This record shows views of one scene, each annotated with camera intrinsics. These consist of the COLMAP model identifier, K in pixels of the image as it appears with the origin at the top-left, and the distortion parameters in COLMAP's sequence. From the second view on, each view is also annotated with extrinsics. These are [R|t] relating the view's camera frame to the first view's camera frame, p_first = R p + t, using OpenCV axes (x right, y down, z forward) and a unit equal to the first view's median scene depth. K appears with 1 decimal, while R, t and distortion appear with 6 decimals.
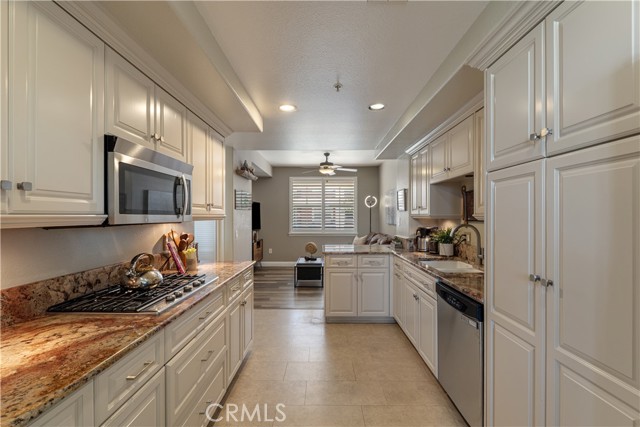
lens RADIAL K [[282.3, 0, 321.0], [0, 282.3, 214.5], [0, 0, 1]] dist [-0.006023, -0.001159]
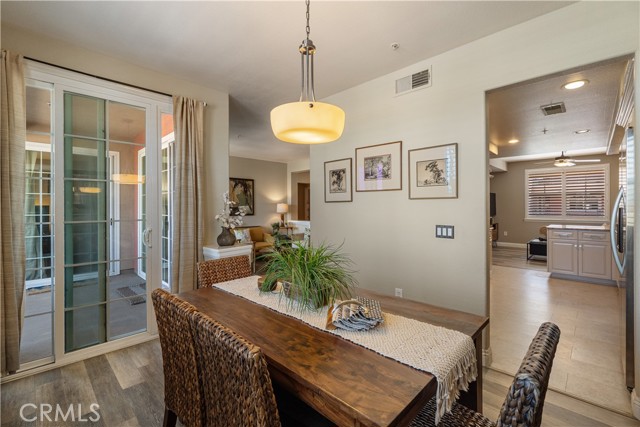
lens RADIAL K [[282.3, 0, 320.1], [0, 282.3, 210.4], [0, 0, 1]] dist [-0.006023, -0.001159]
pose [[0.719892, -0.004304, -0.694073, 0.116572], [0.018432, 0.999747, 0.012918, 0.002188], [0.693842, -0.022092, 0.719789, -0.565218]]
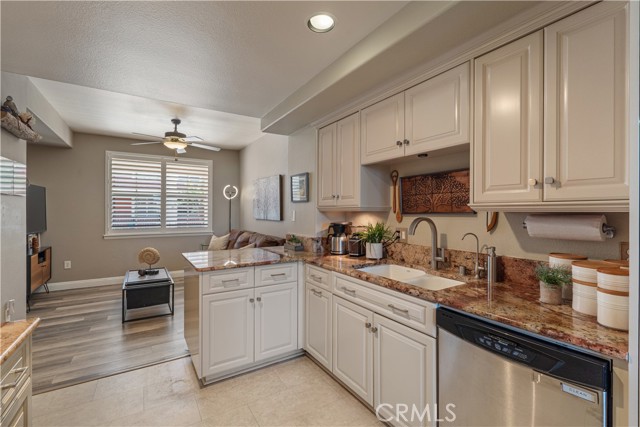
lens RADIAL K [[282.3, 0, 322.4], [0, 282.3, 211.0], [0, 0, 1]] dist [-0.006023, -0.001159]
pose [[0.840677, 0.003736, 0.541524, -0.058560], [-0.005647, 0.999982, 0.001867, 0.008012], [-0.541508, -0.004628, 0.840683, 0.241044]]
